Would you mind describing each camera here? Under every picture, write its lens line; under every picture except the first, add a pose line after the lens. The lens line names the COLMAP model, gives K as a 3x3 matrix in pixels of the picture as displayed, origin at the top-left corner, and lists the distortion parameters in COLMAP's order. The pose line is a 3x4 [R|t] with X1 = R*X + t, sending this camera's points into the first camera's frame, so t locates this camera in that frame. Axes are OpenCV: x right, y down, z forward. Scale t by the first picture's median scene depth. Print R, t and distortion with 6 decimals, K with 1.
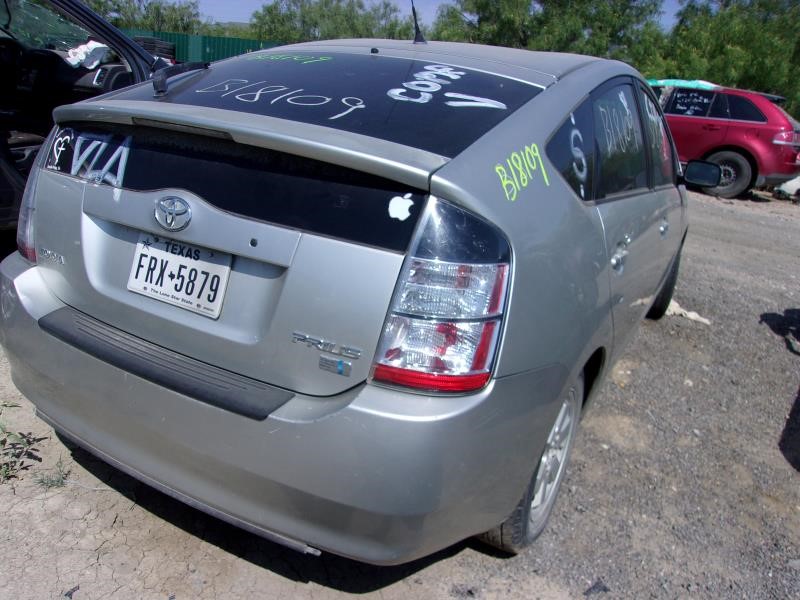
lens RADIAL K [[653.1, 0, 385.1], [0, 653.1, 301.0], [0, 0, 1]] dist [0.008958, 0.009644]
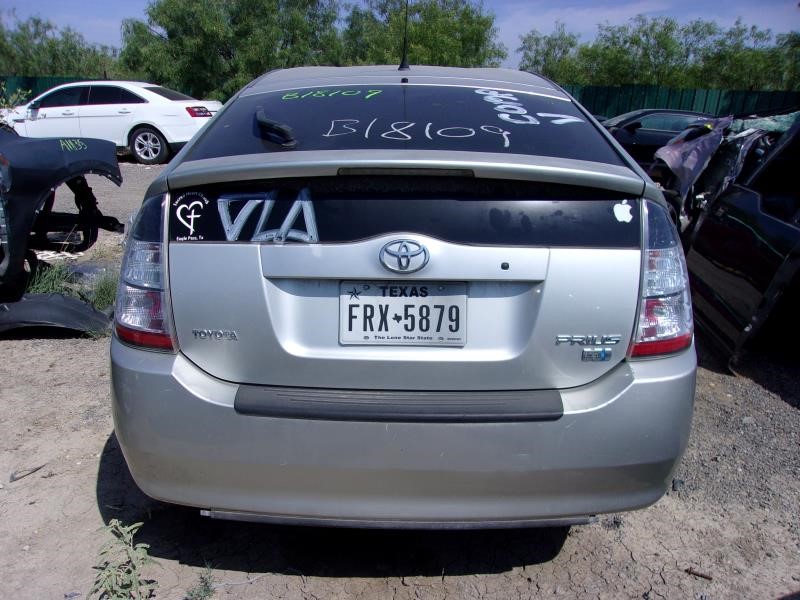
lens RADIAL K [[684.1, 0, 400.1], [0, 684.1, 301.5], [0, 0, 1]] dist [-0.047997, 0.007193]
pose [[0.873774, -0.214313, 0.436564, -0.786591], [0.222705, 0.974342, 0.032572, -0.097801], [-0.432343, 0.068764, 0.899083, 0.048811]]
